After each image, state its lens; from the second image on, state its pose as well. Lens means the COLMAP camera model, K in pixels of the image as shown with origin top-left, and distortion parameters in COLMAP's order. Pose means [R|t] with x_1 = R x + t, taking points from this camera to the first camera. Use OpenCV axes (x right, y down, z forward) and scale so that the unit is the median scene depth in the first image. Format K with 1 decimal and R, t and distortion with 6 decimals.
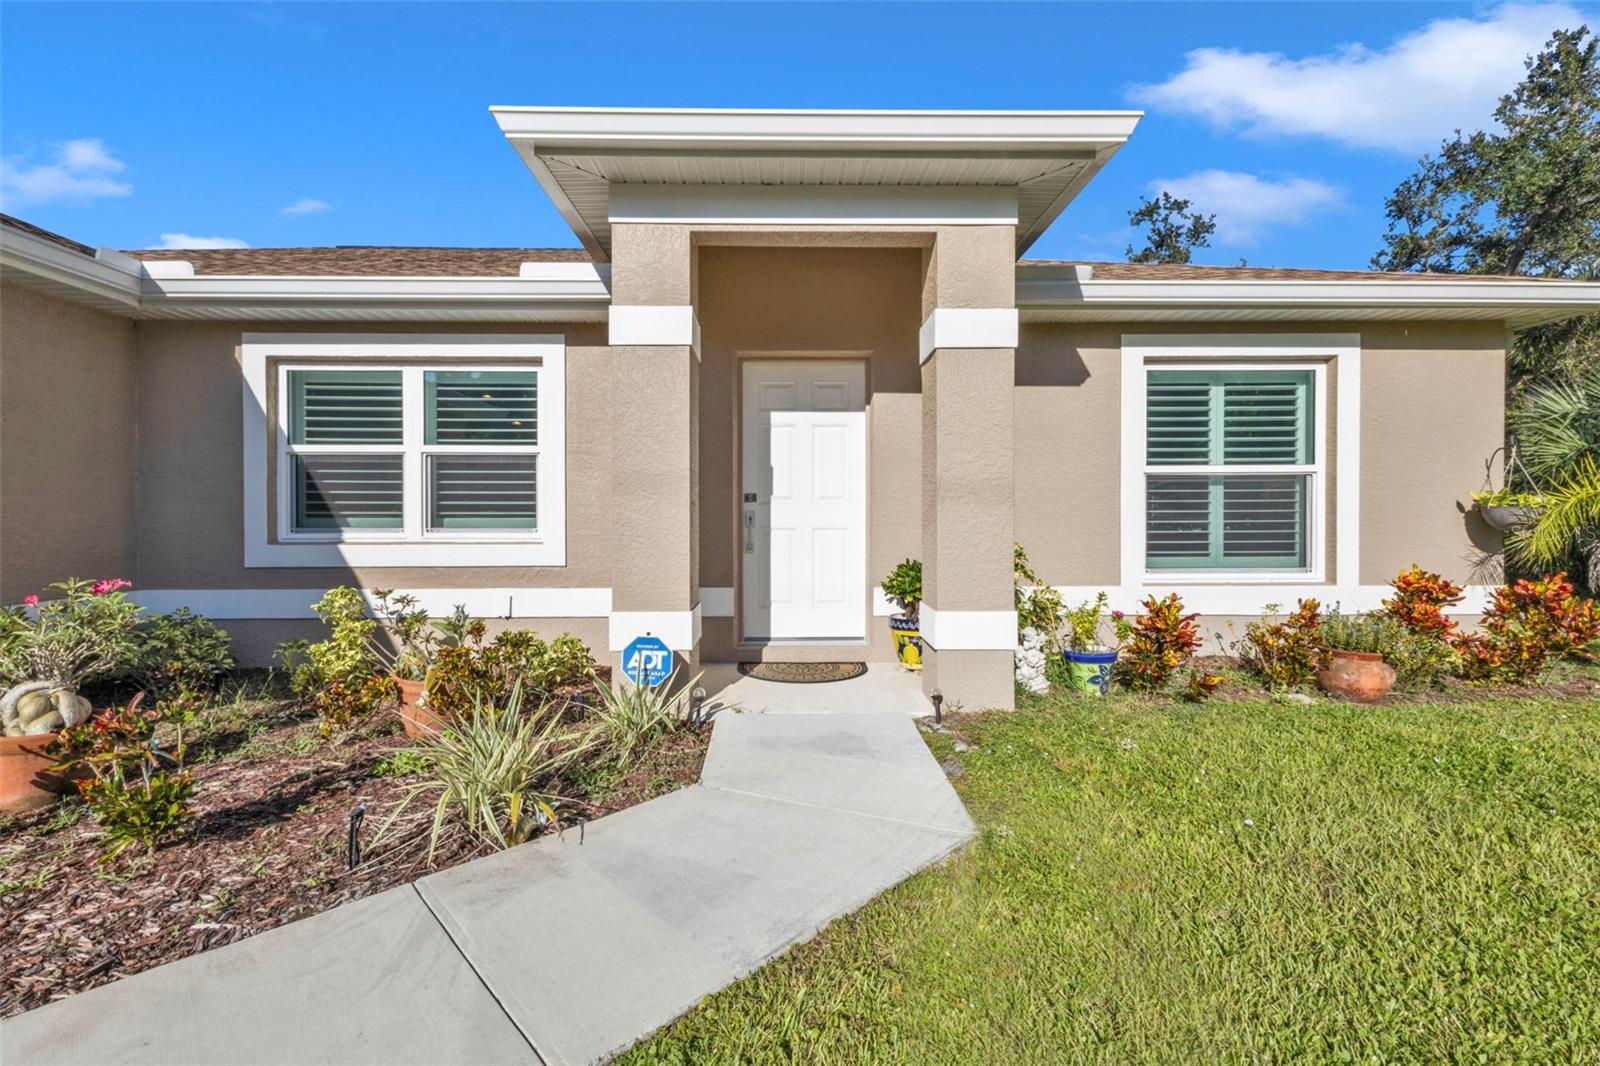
lens RADIAL K [[690.1, 0, 794.7], [0, 690.1, 502.8], [0, 0, 1]] dist [0.000461, 0.000050]
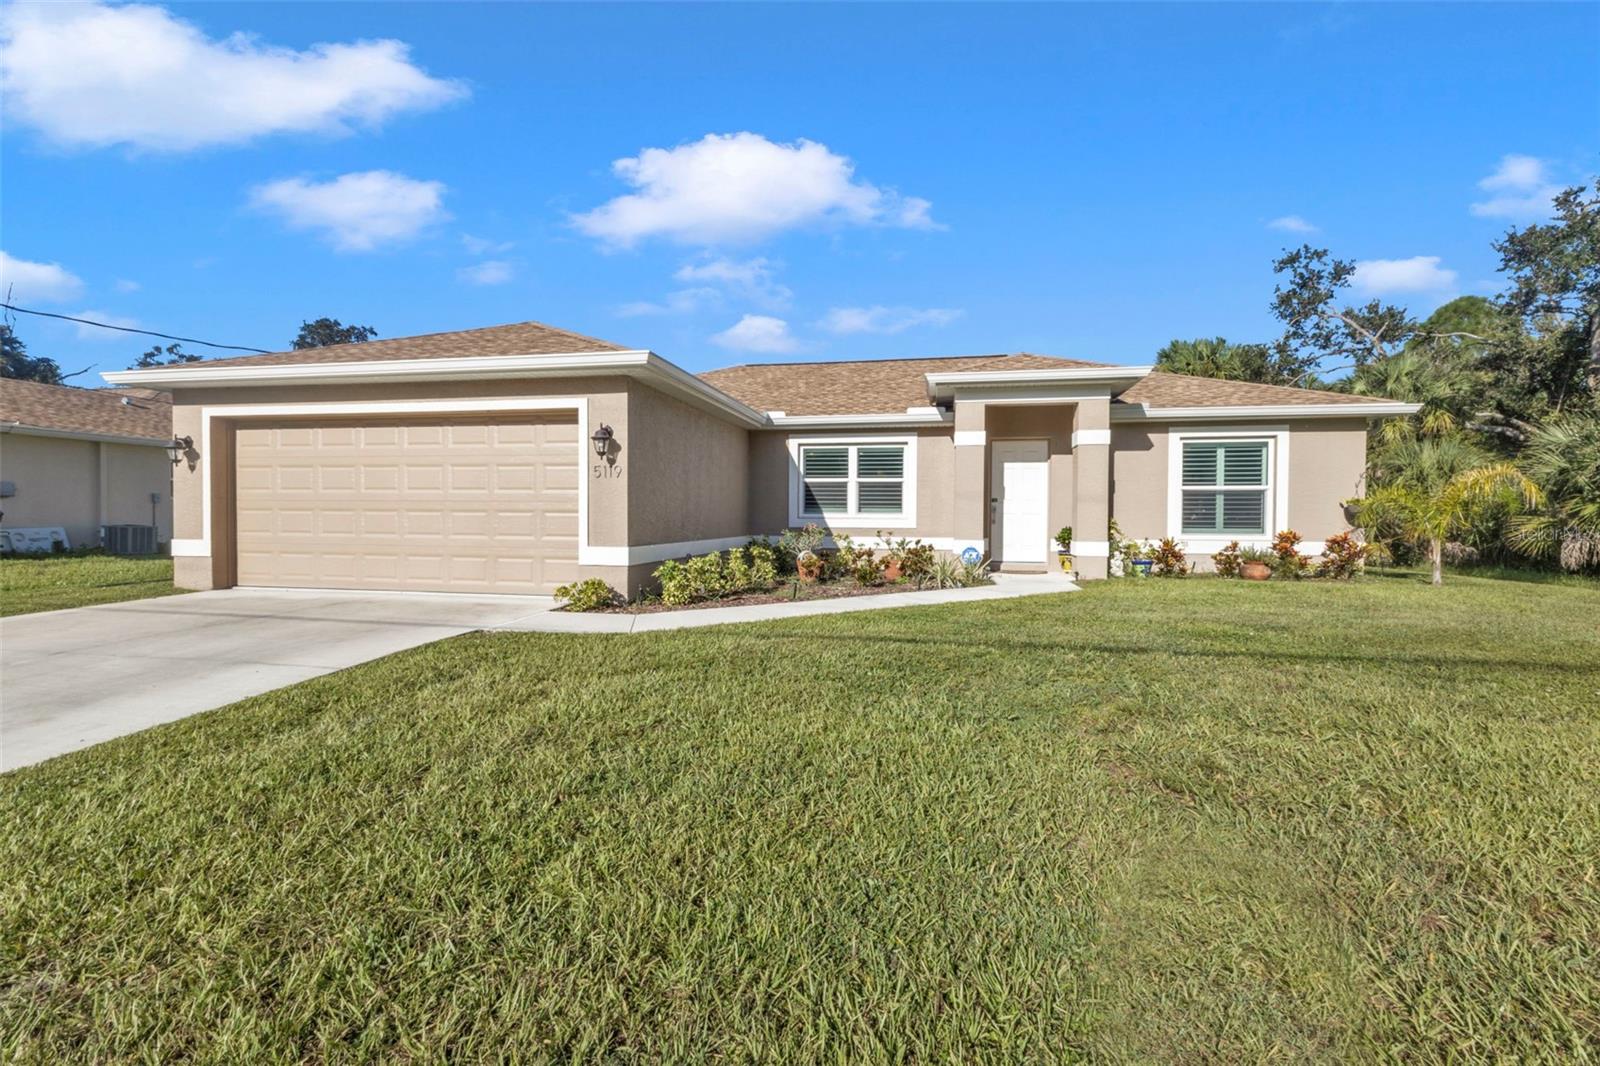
lens RADIAL K [[698.4, 0, 800.2], [0, 698.4, 516.4], [0, 0, 1]] dist [-0.000578, -0.000035]
pose [[0.977437, 0.008033, -0.211075, -0.210808], [-0.005648, 0.999913, 0.011901, 0.023189], [0.211152, -0.010440, 0.977397, -1.450171]]
